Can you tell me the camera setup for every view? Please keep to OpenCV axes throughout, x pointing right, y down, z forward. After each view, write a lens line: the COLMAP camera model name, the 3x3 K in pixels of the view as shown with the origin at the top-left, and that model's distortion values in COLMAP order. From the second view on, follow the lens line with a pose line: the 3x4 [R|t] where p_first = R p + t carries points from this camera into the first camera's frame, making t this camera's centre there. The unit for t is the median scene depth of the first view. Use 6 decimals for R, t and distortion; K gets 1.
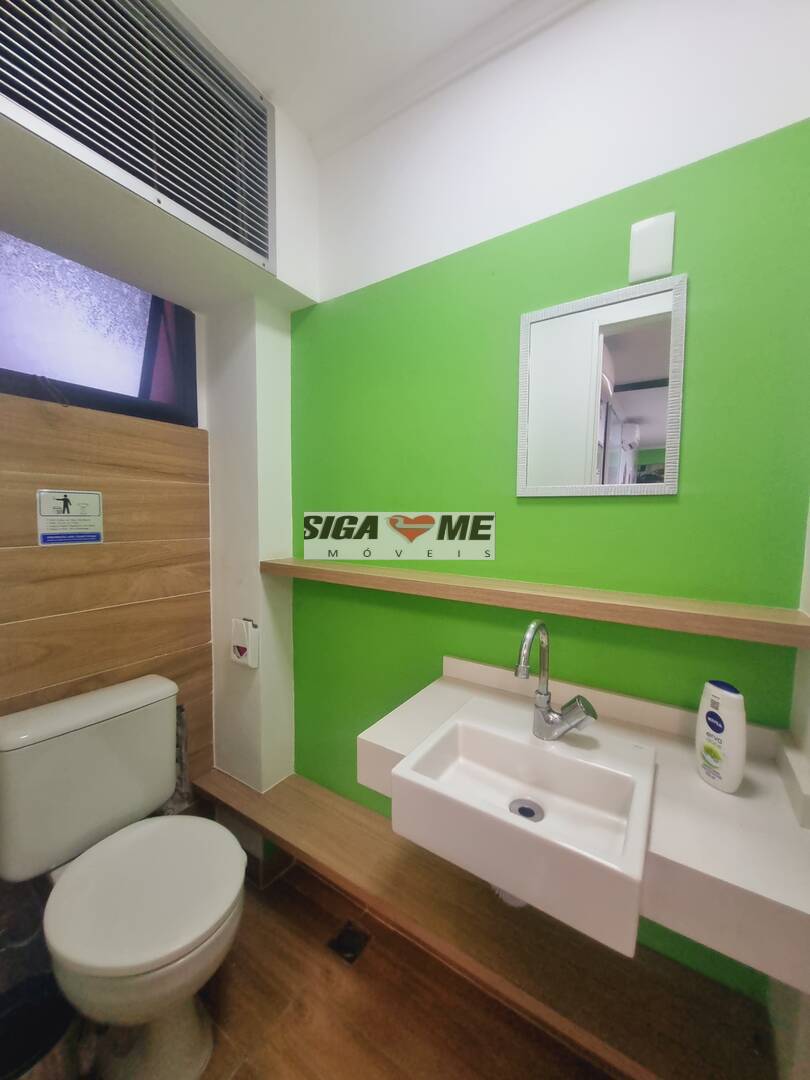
lens RADIAL K [[421.5, 0, 402.6], [0, 421.5, 541.7], [0, 0, 1]] dist [-0.000501, 0.000916]
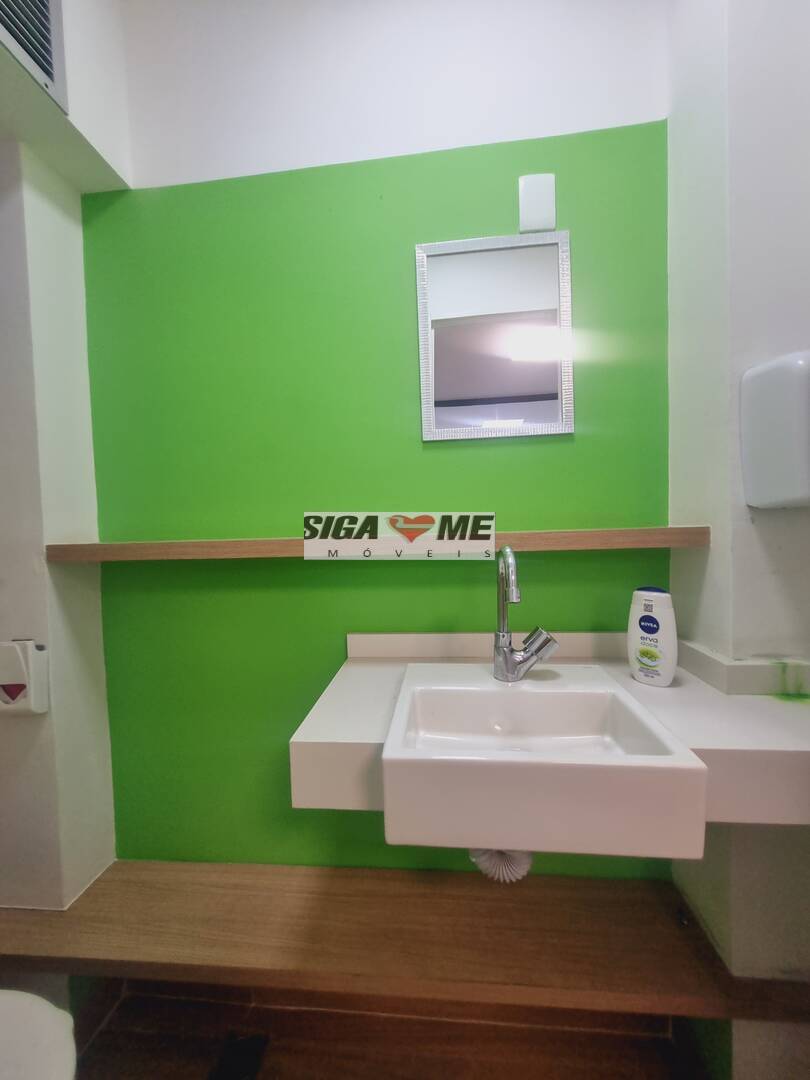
lens RADIAL K [[421.5, 0, 402.6], [0, 421.5, 541.7], [0, 0, 1]] dist [-0.000501, 0.000916]
pose [[0.880757, -0.052775, 0.470618, -0.235422], [0.075671, 0.996686, -0.029850, 0.151169], [-0.467483, 0.061902, 0.881832, 0.247868]]
